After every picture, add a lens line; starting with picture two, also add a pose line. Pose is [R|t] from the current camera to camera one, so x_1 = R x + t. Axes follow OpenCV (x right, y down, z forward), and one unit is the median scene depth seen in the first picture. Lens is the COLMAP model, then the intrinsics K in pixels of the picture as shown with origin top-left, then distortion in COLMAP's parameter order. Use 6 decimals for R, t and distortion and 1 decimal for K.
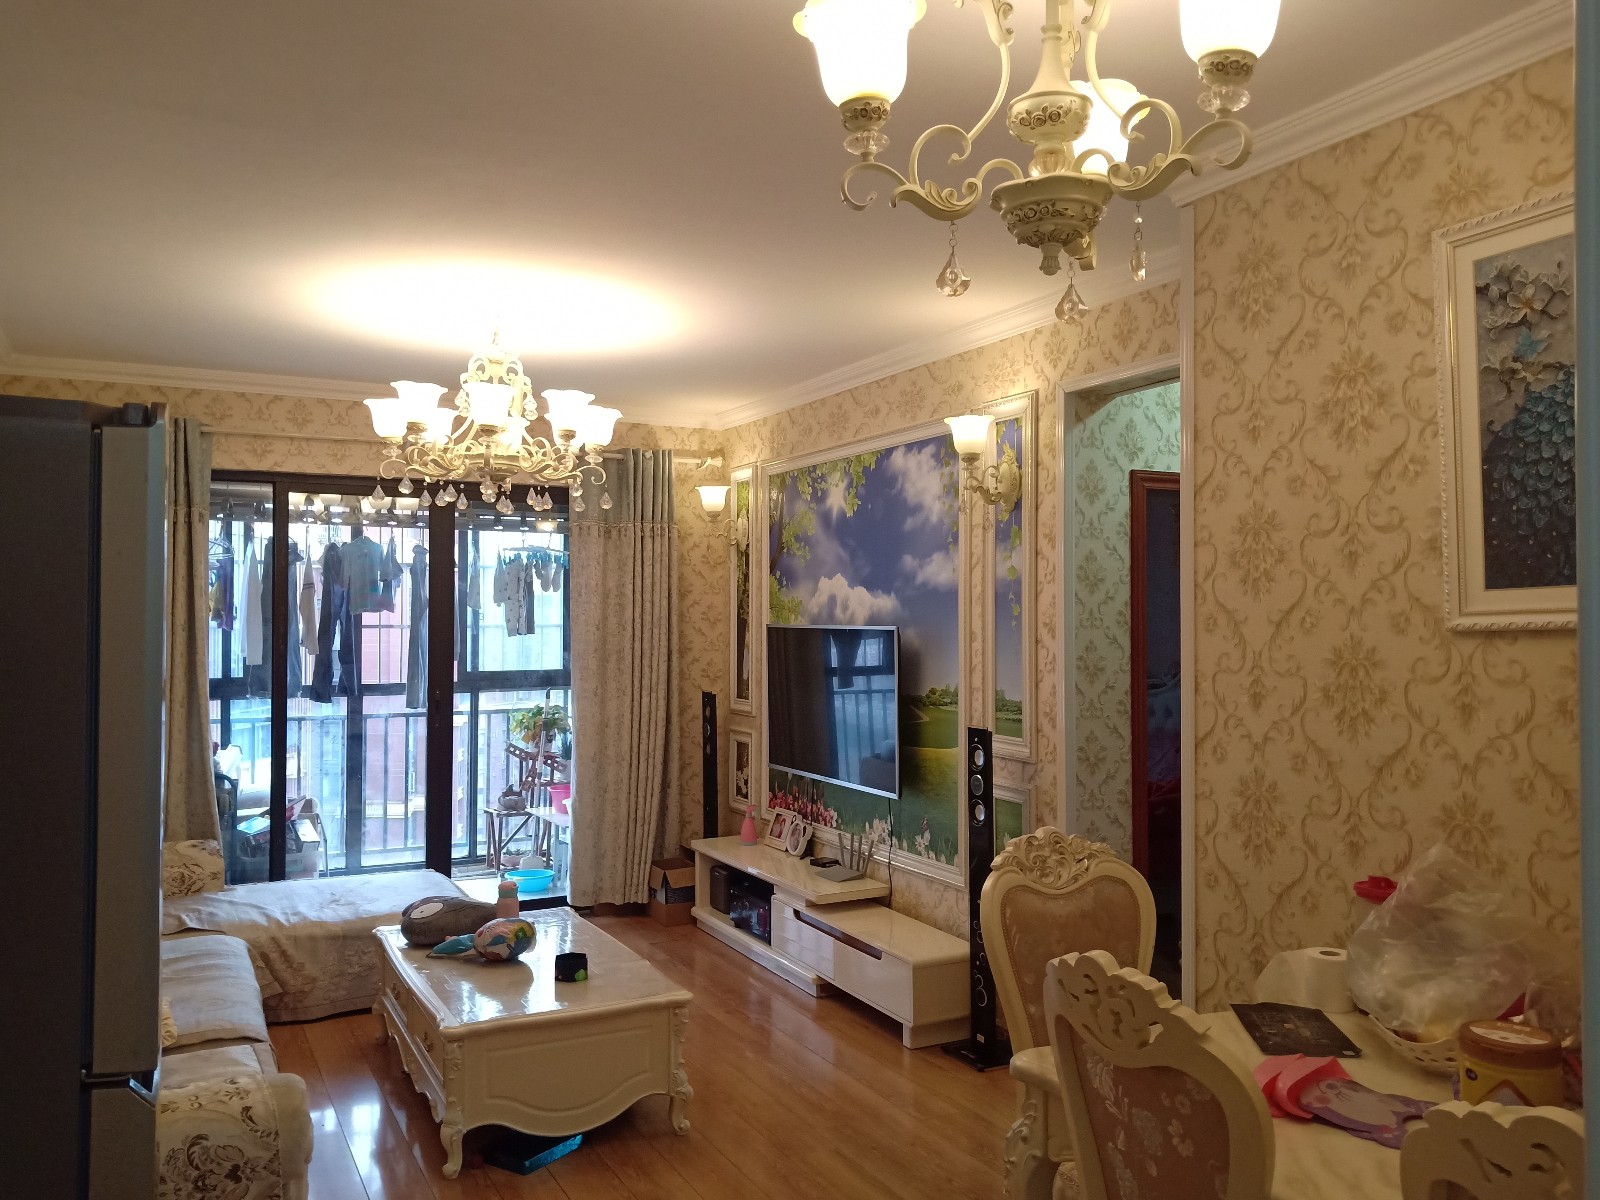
lens RADIAL K [[1261.4, 0, 800.0], [0, 1261.4, 600.0], [0, 0, 1]] dist [0.114974, -0.262291]
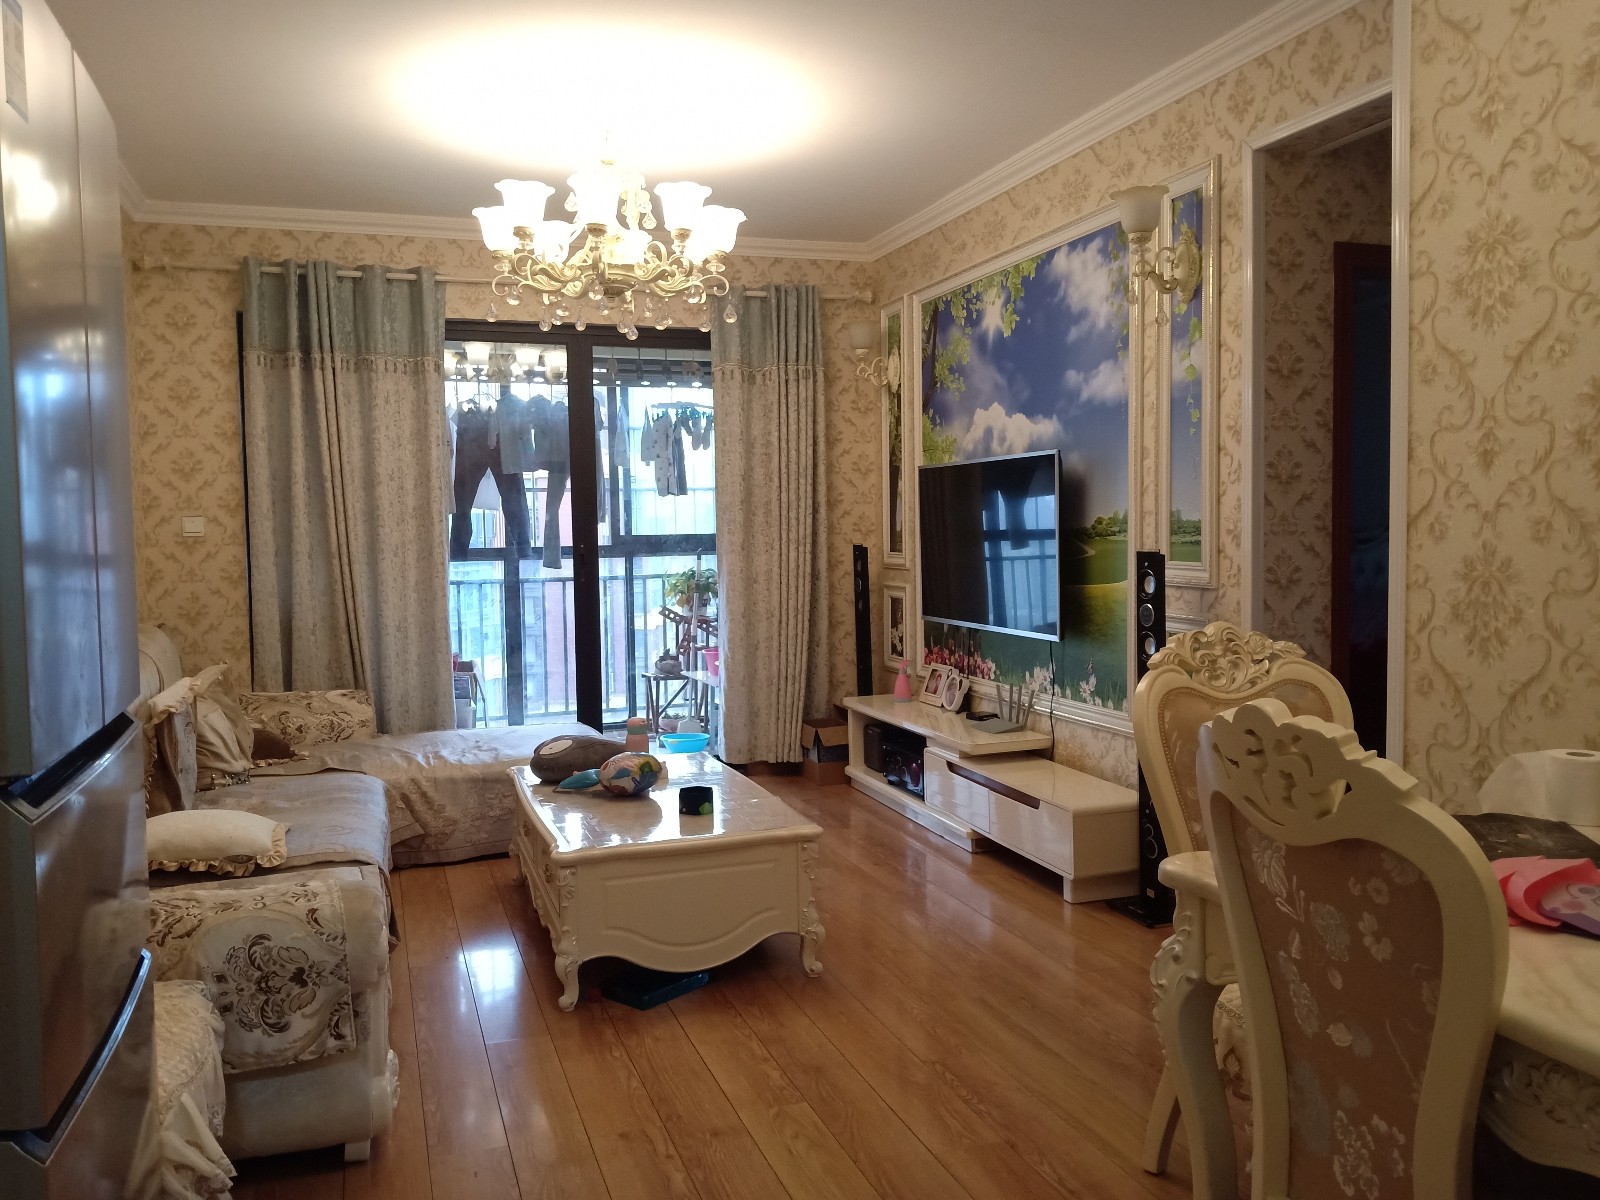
lens RADIAL K [[1261.4, 0, 800.0], [0, 1261.4, 600.0], [0, 0, 1]] dist [0.114974, -0.262291]
pose [[0.989018, -0.009101, -0.147517, 0.029438], [0.019518, 0.997403, 0.069325, 0.065248], [0.146503, -0.071443, 0.986627, 0.085228]]
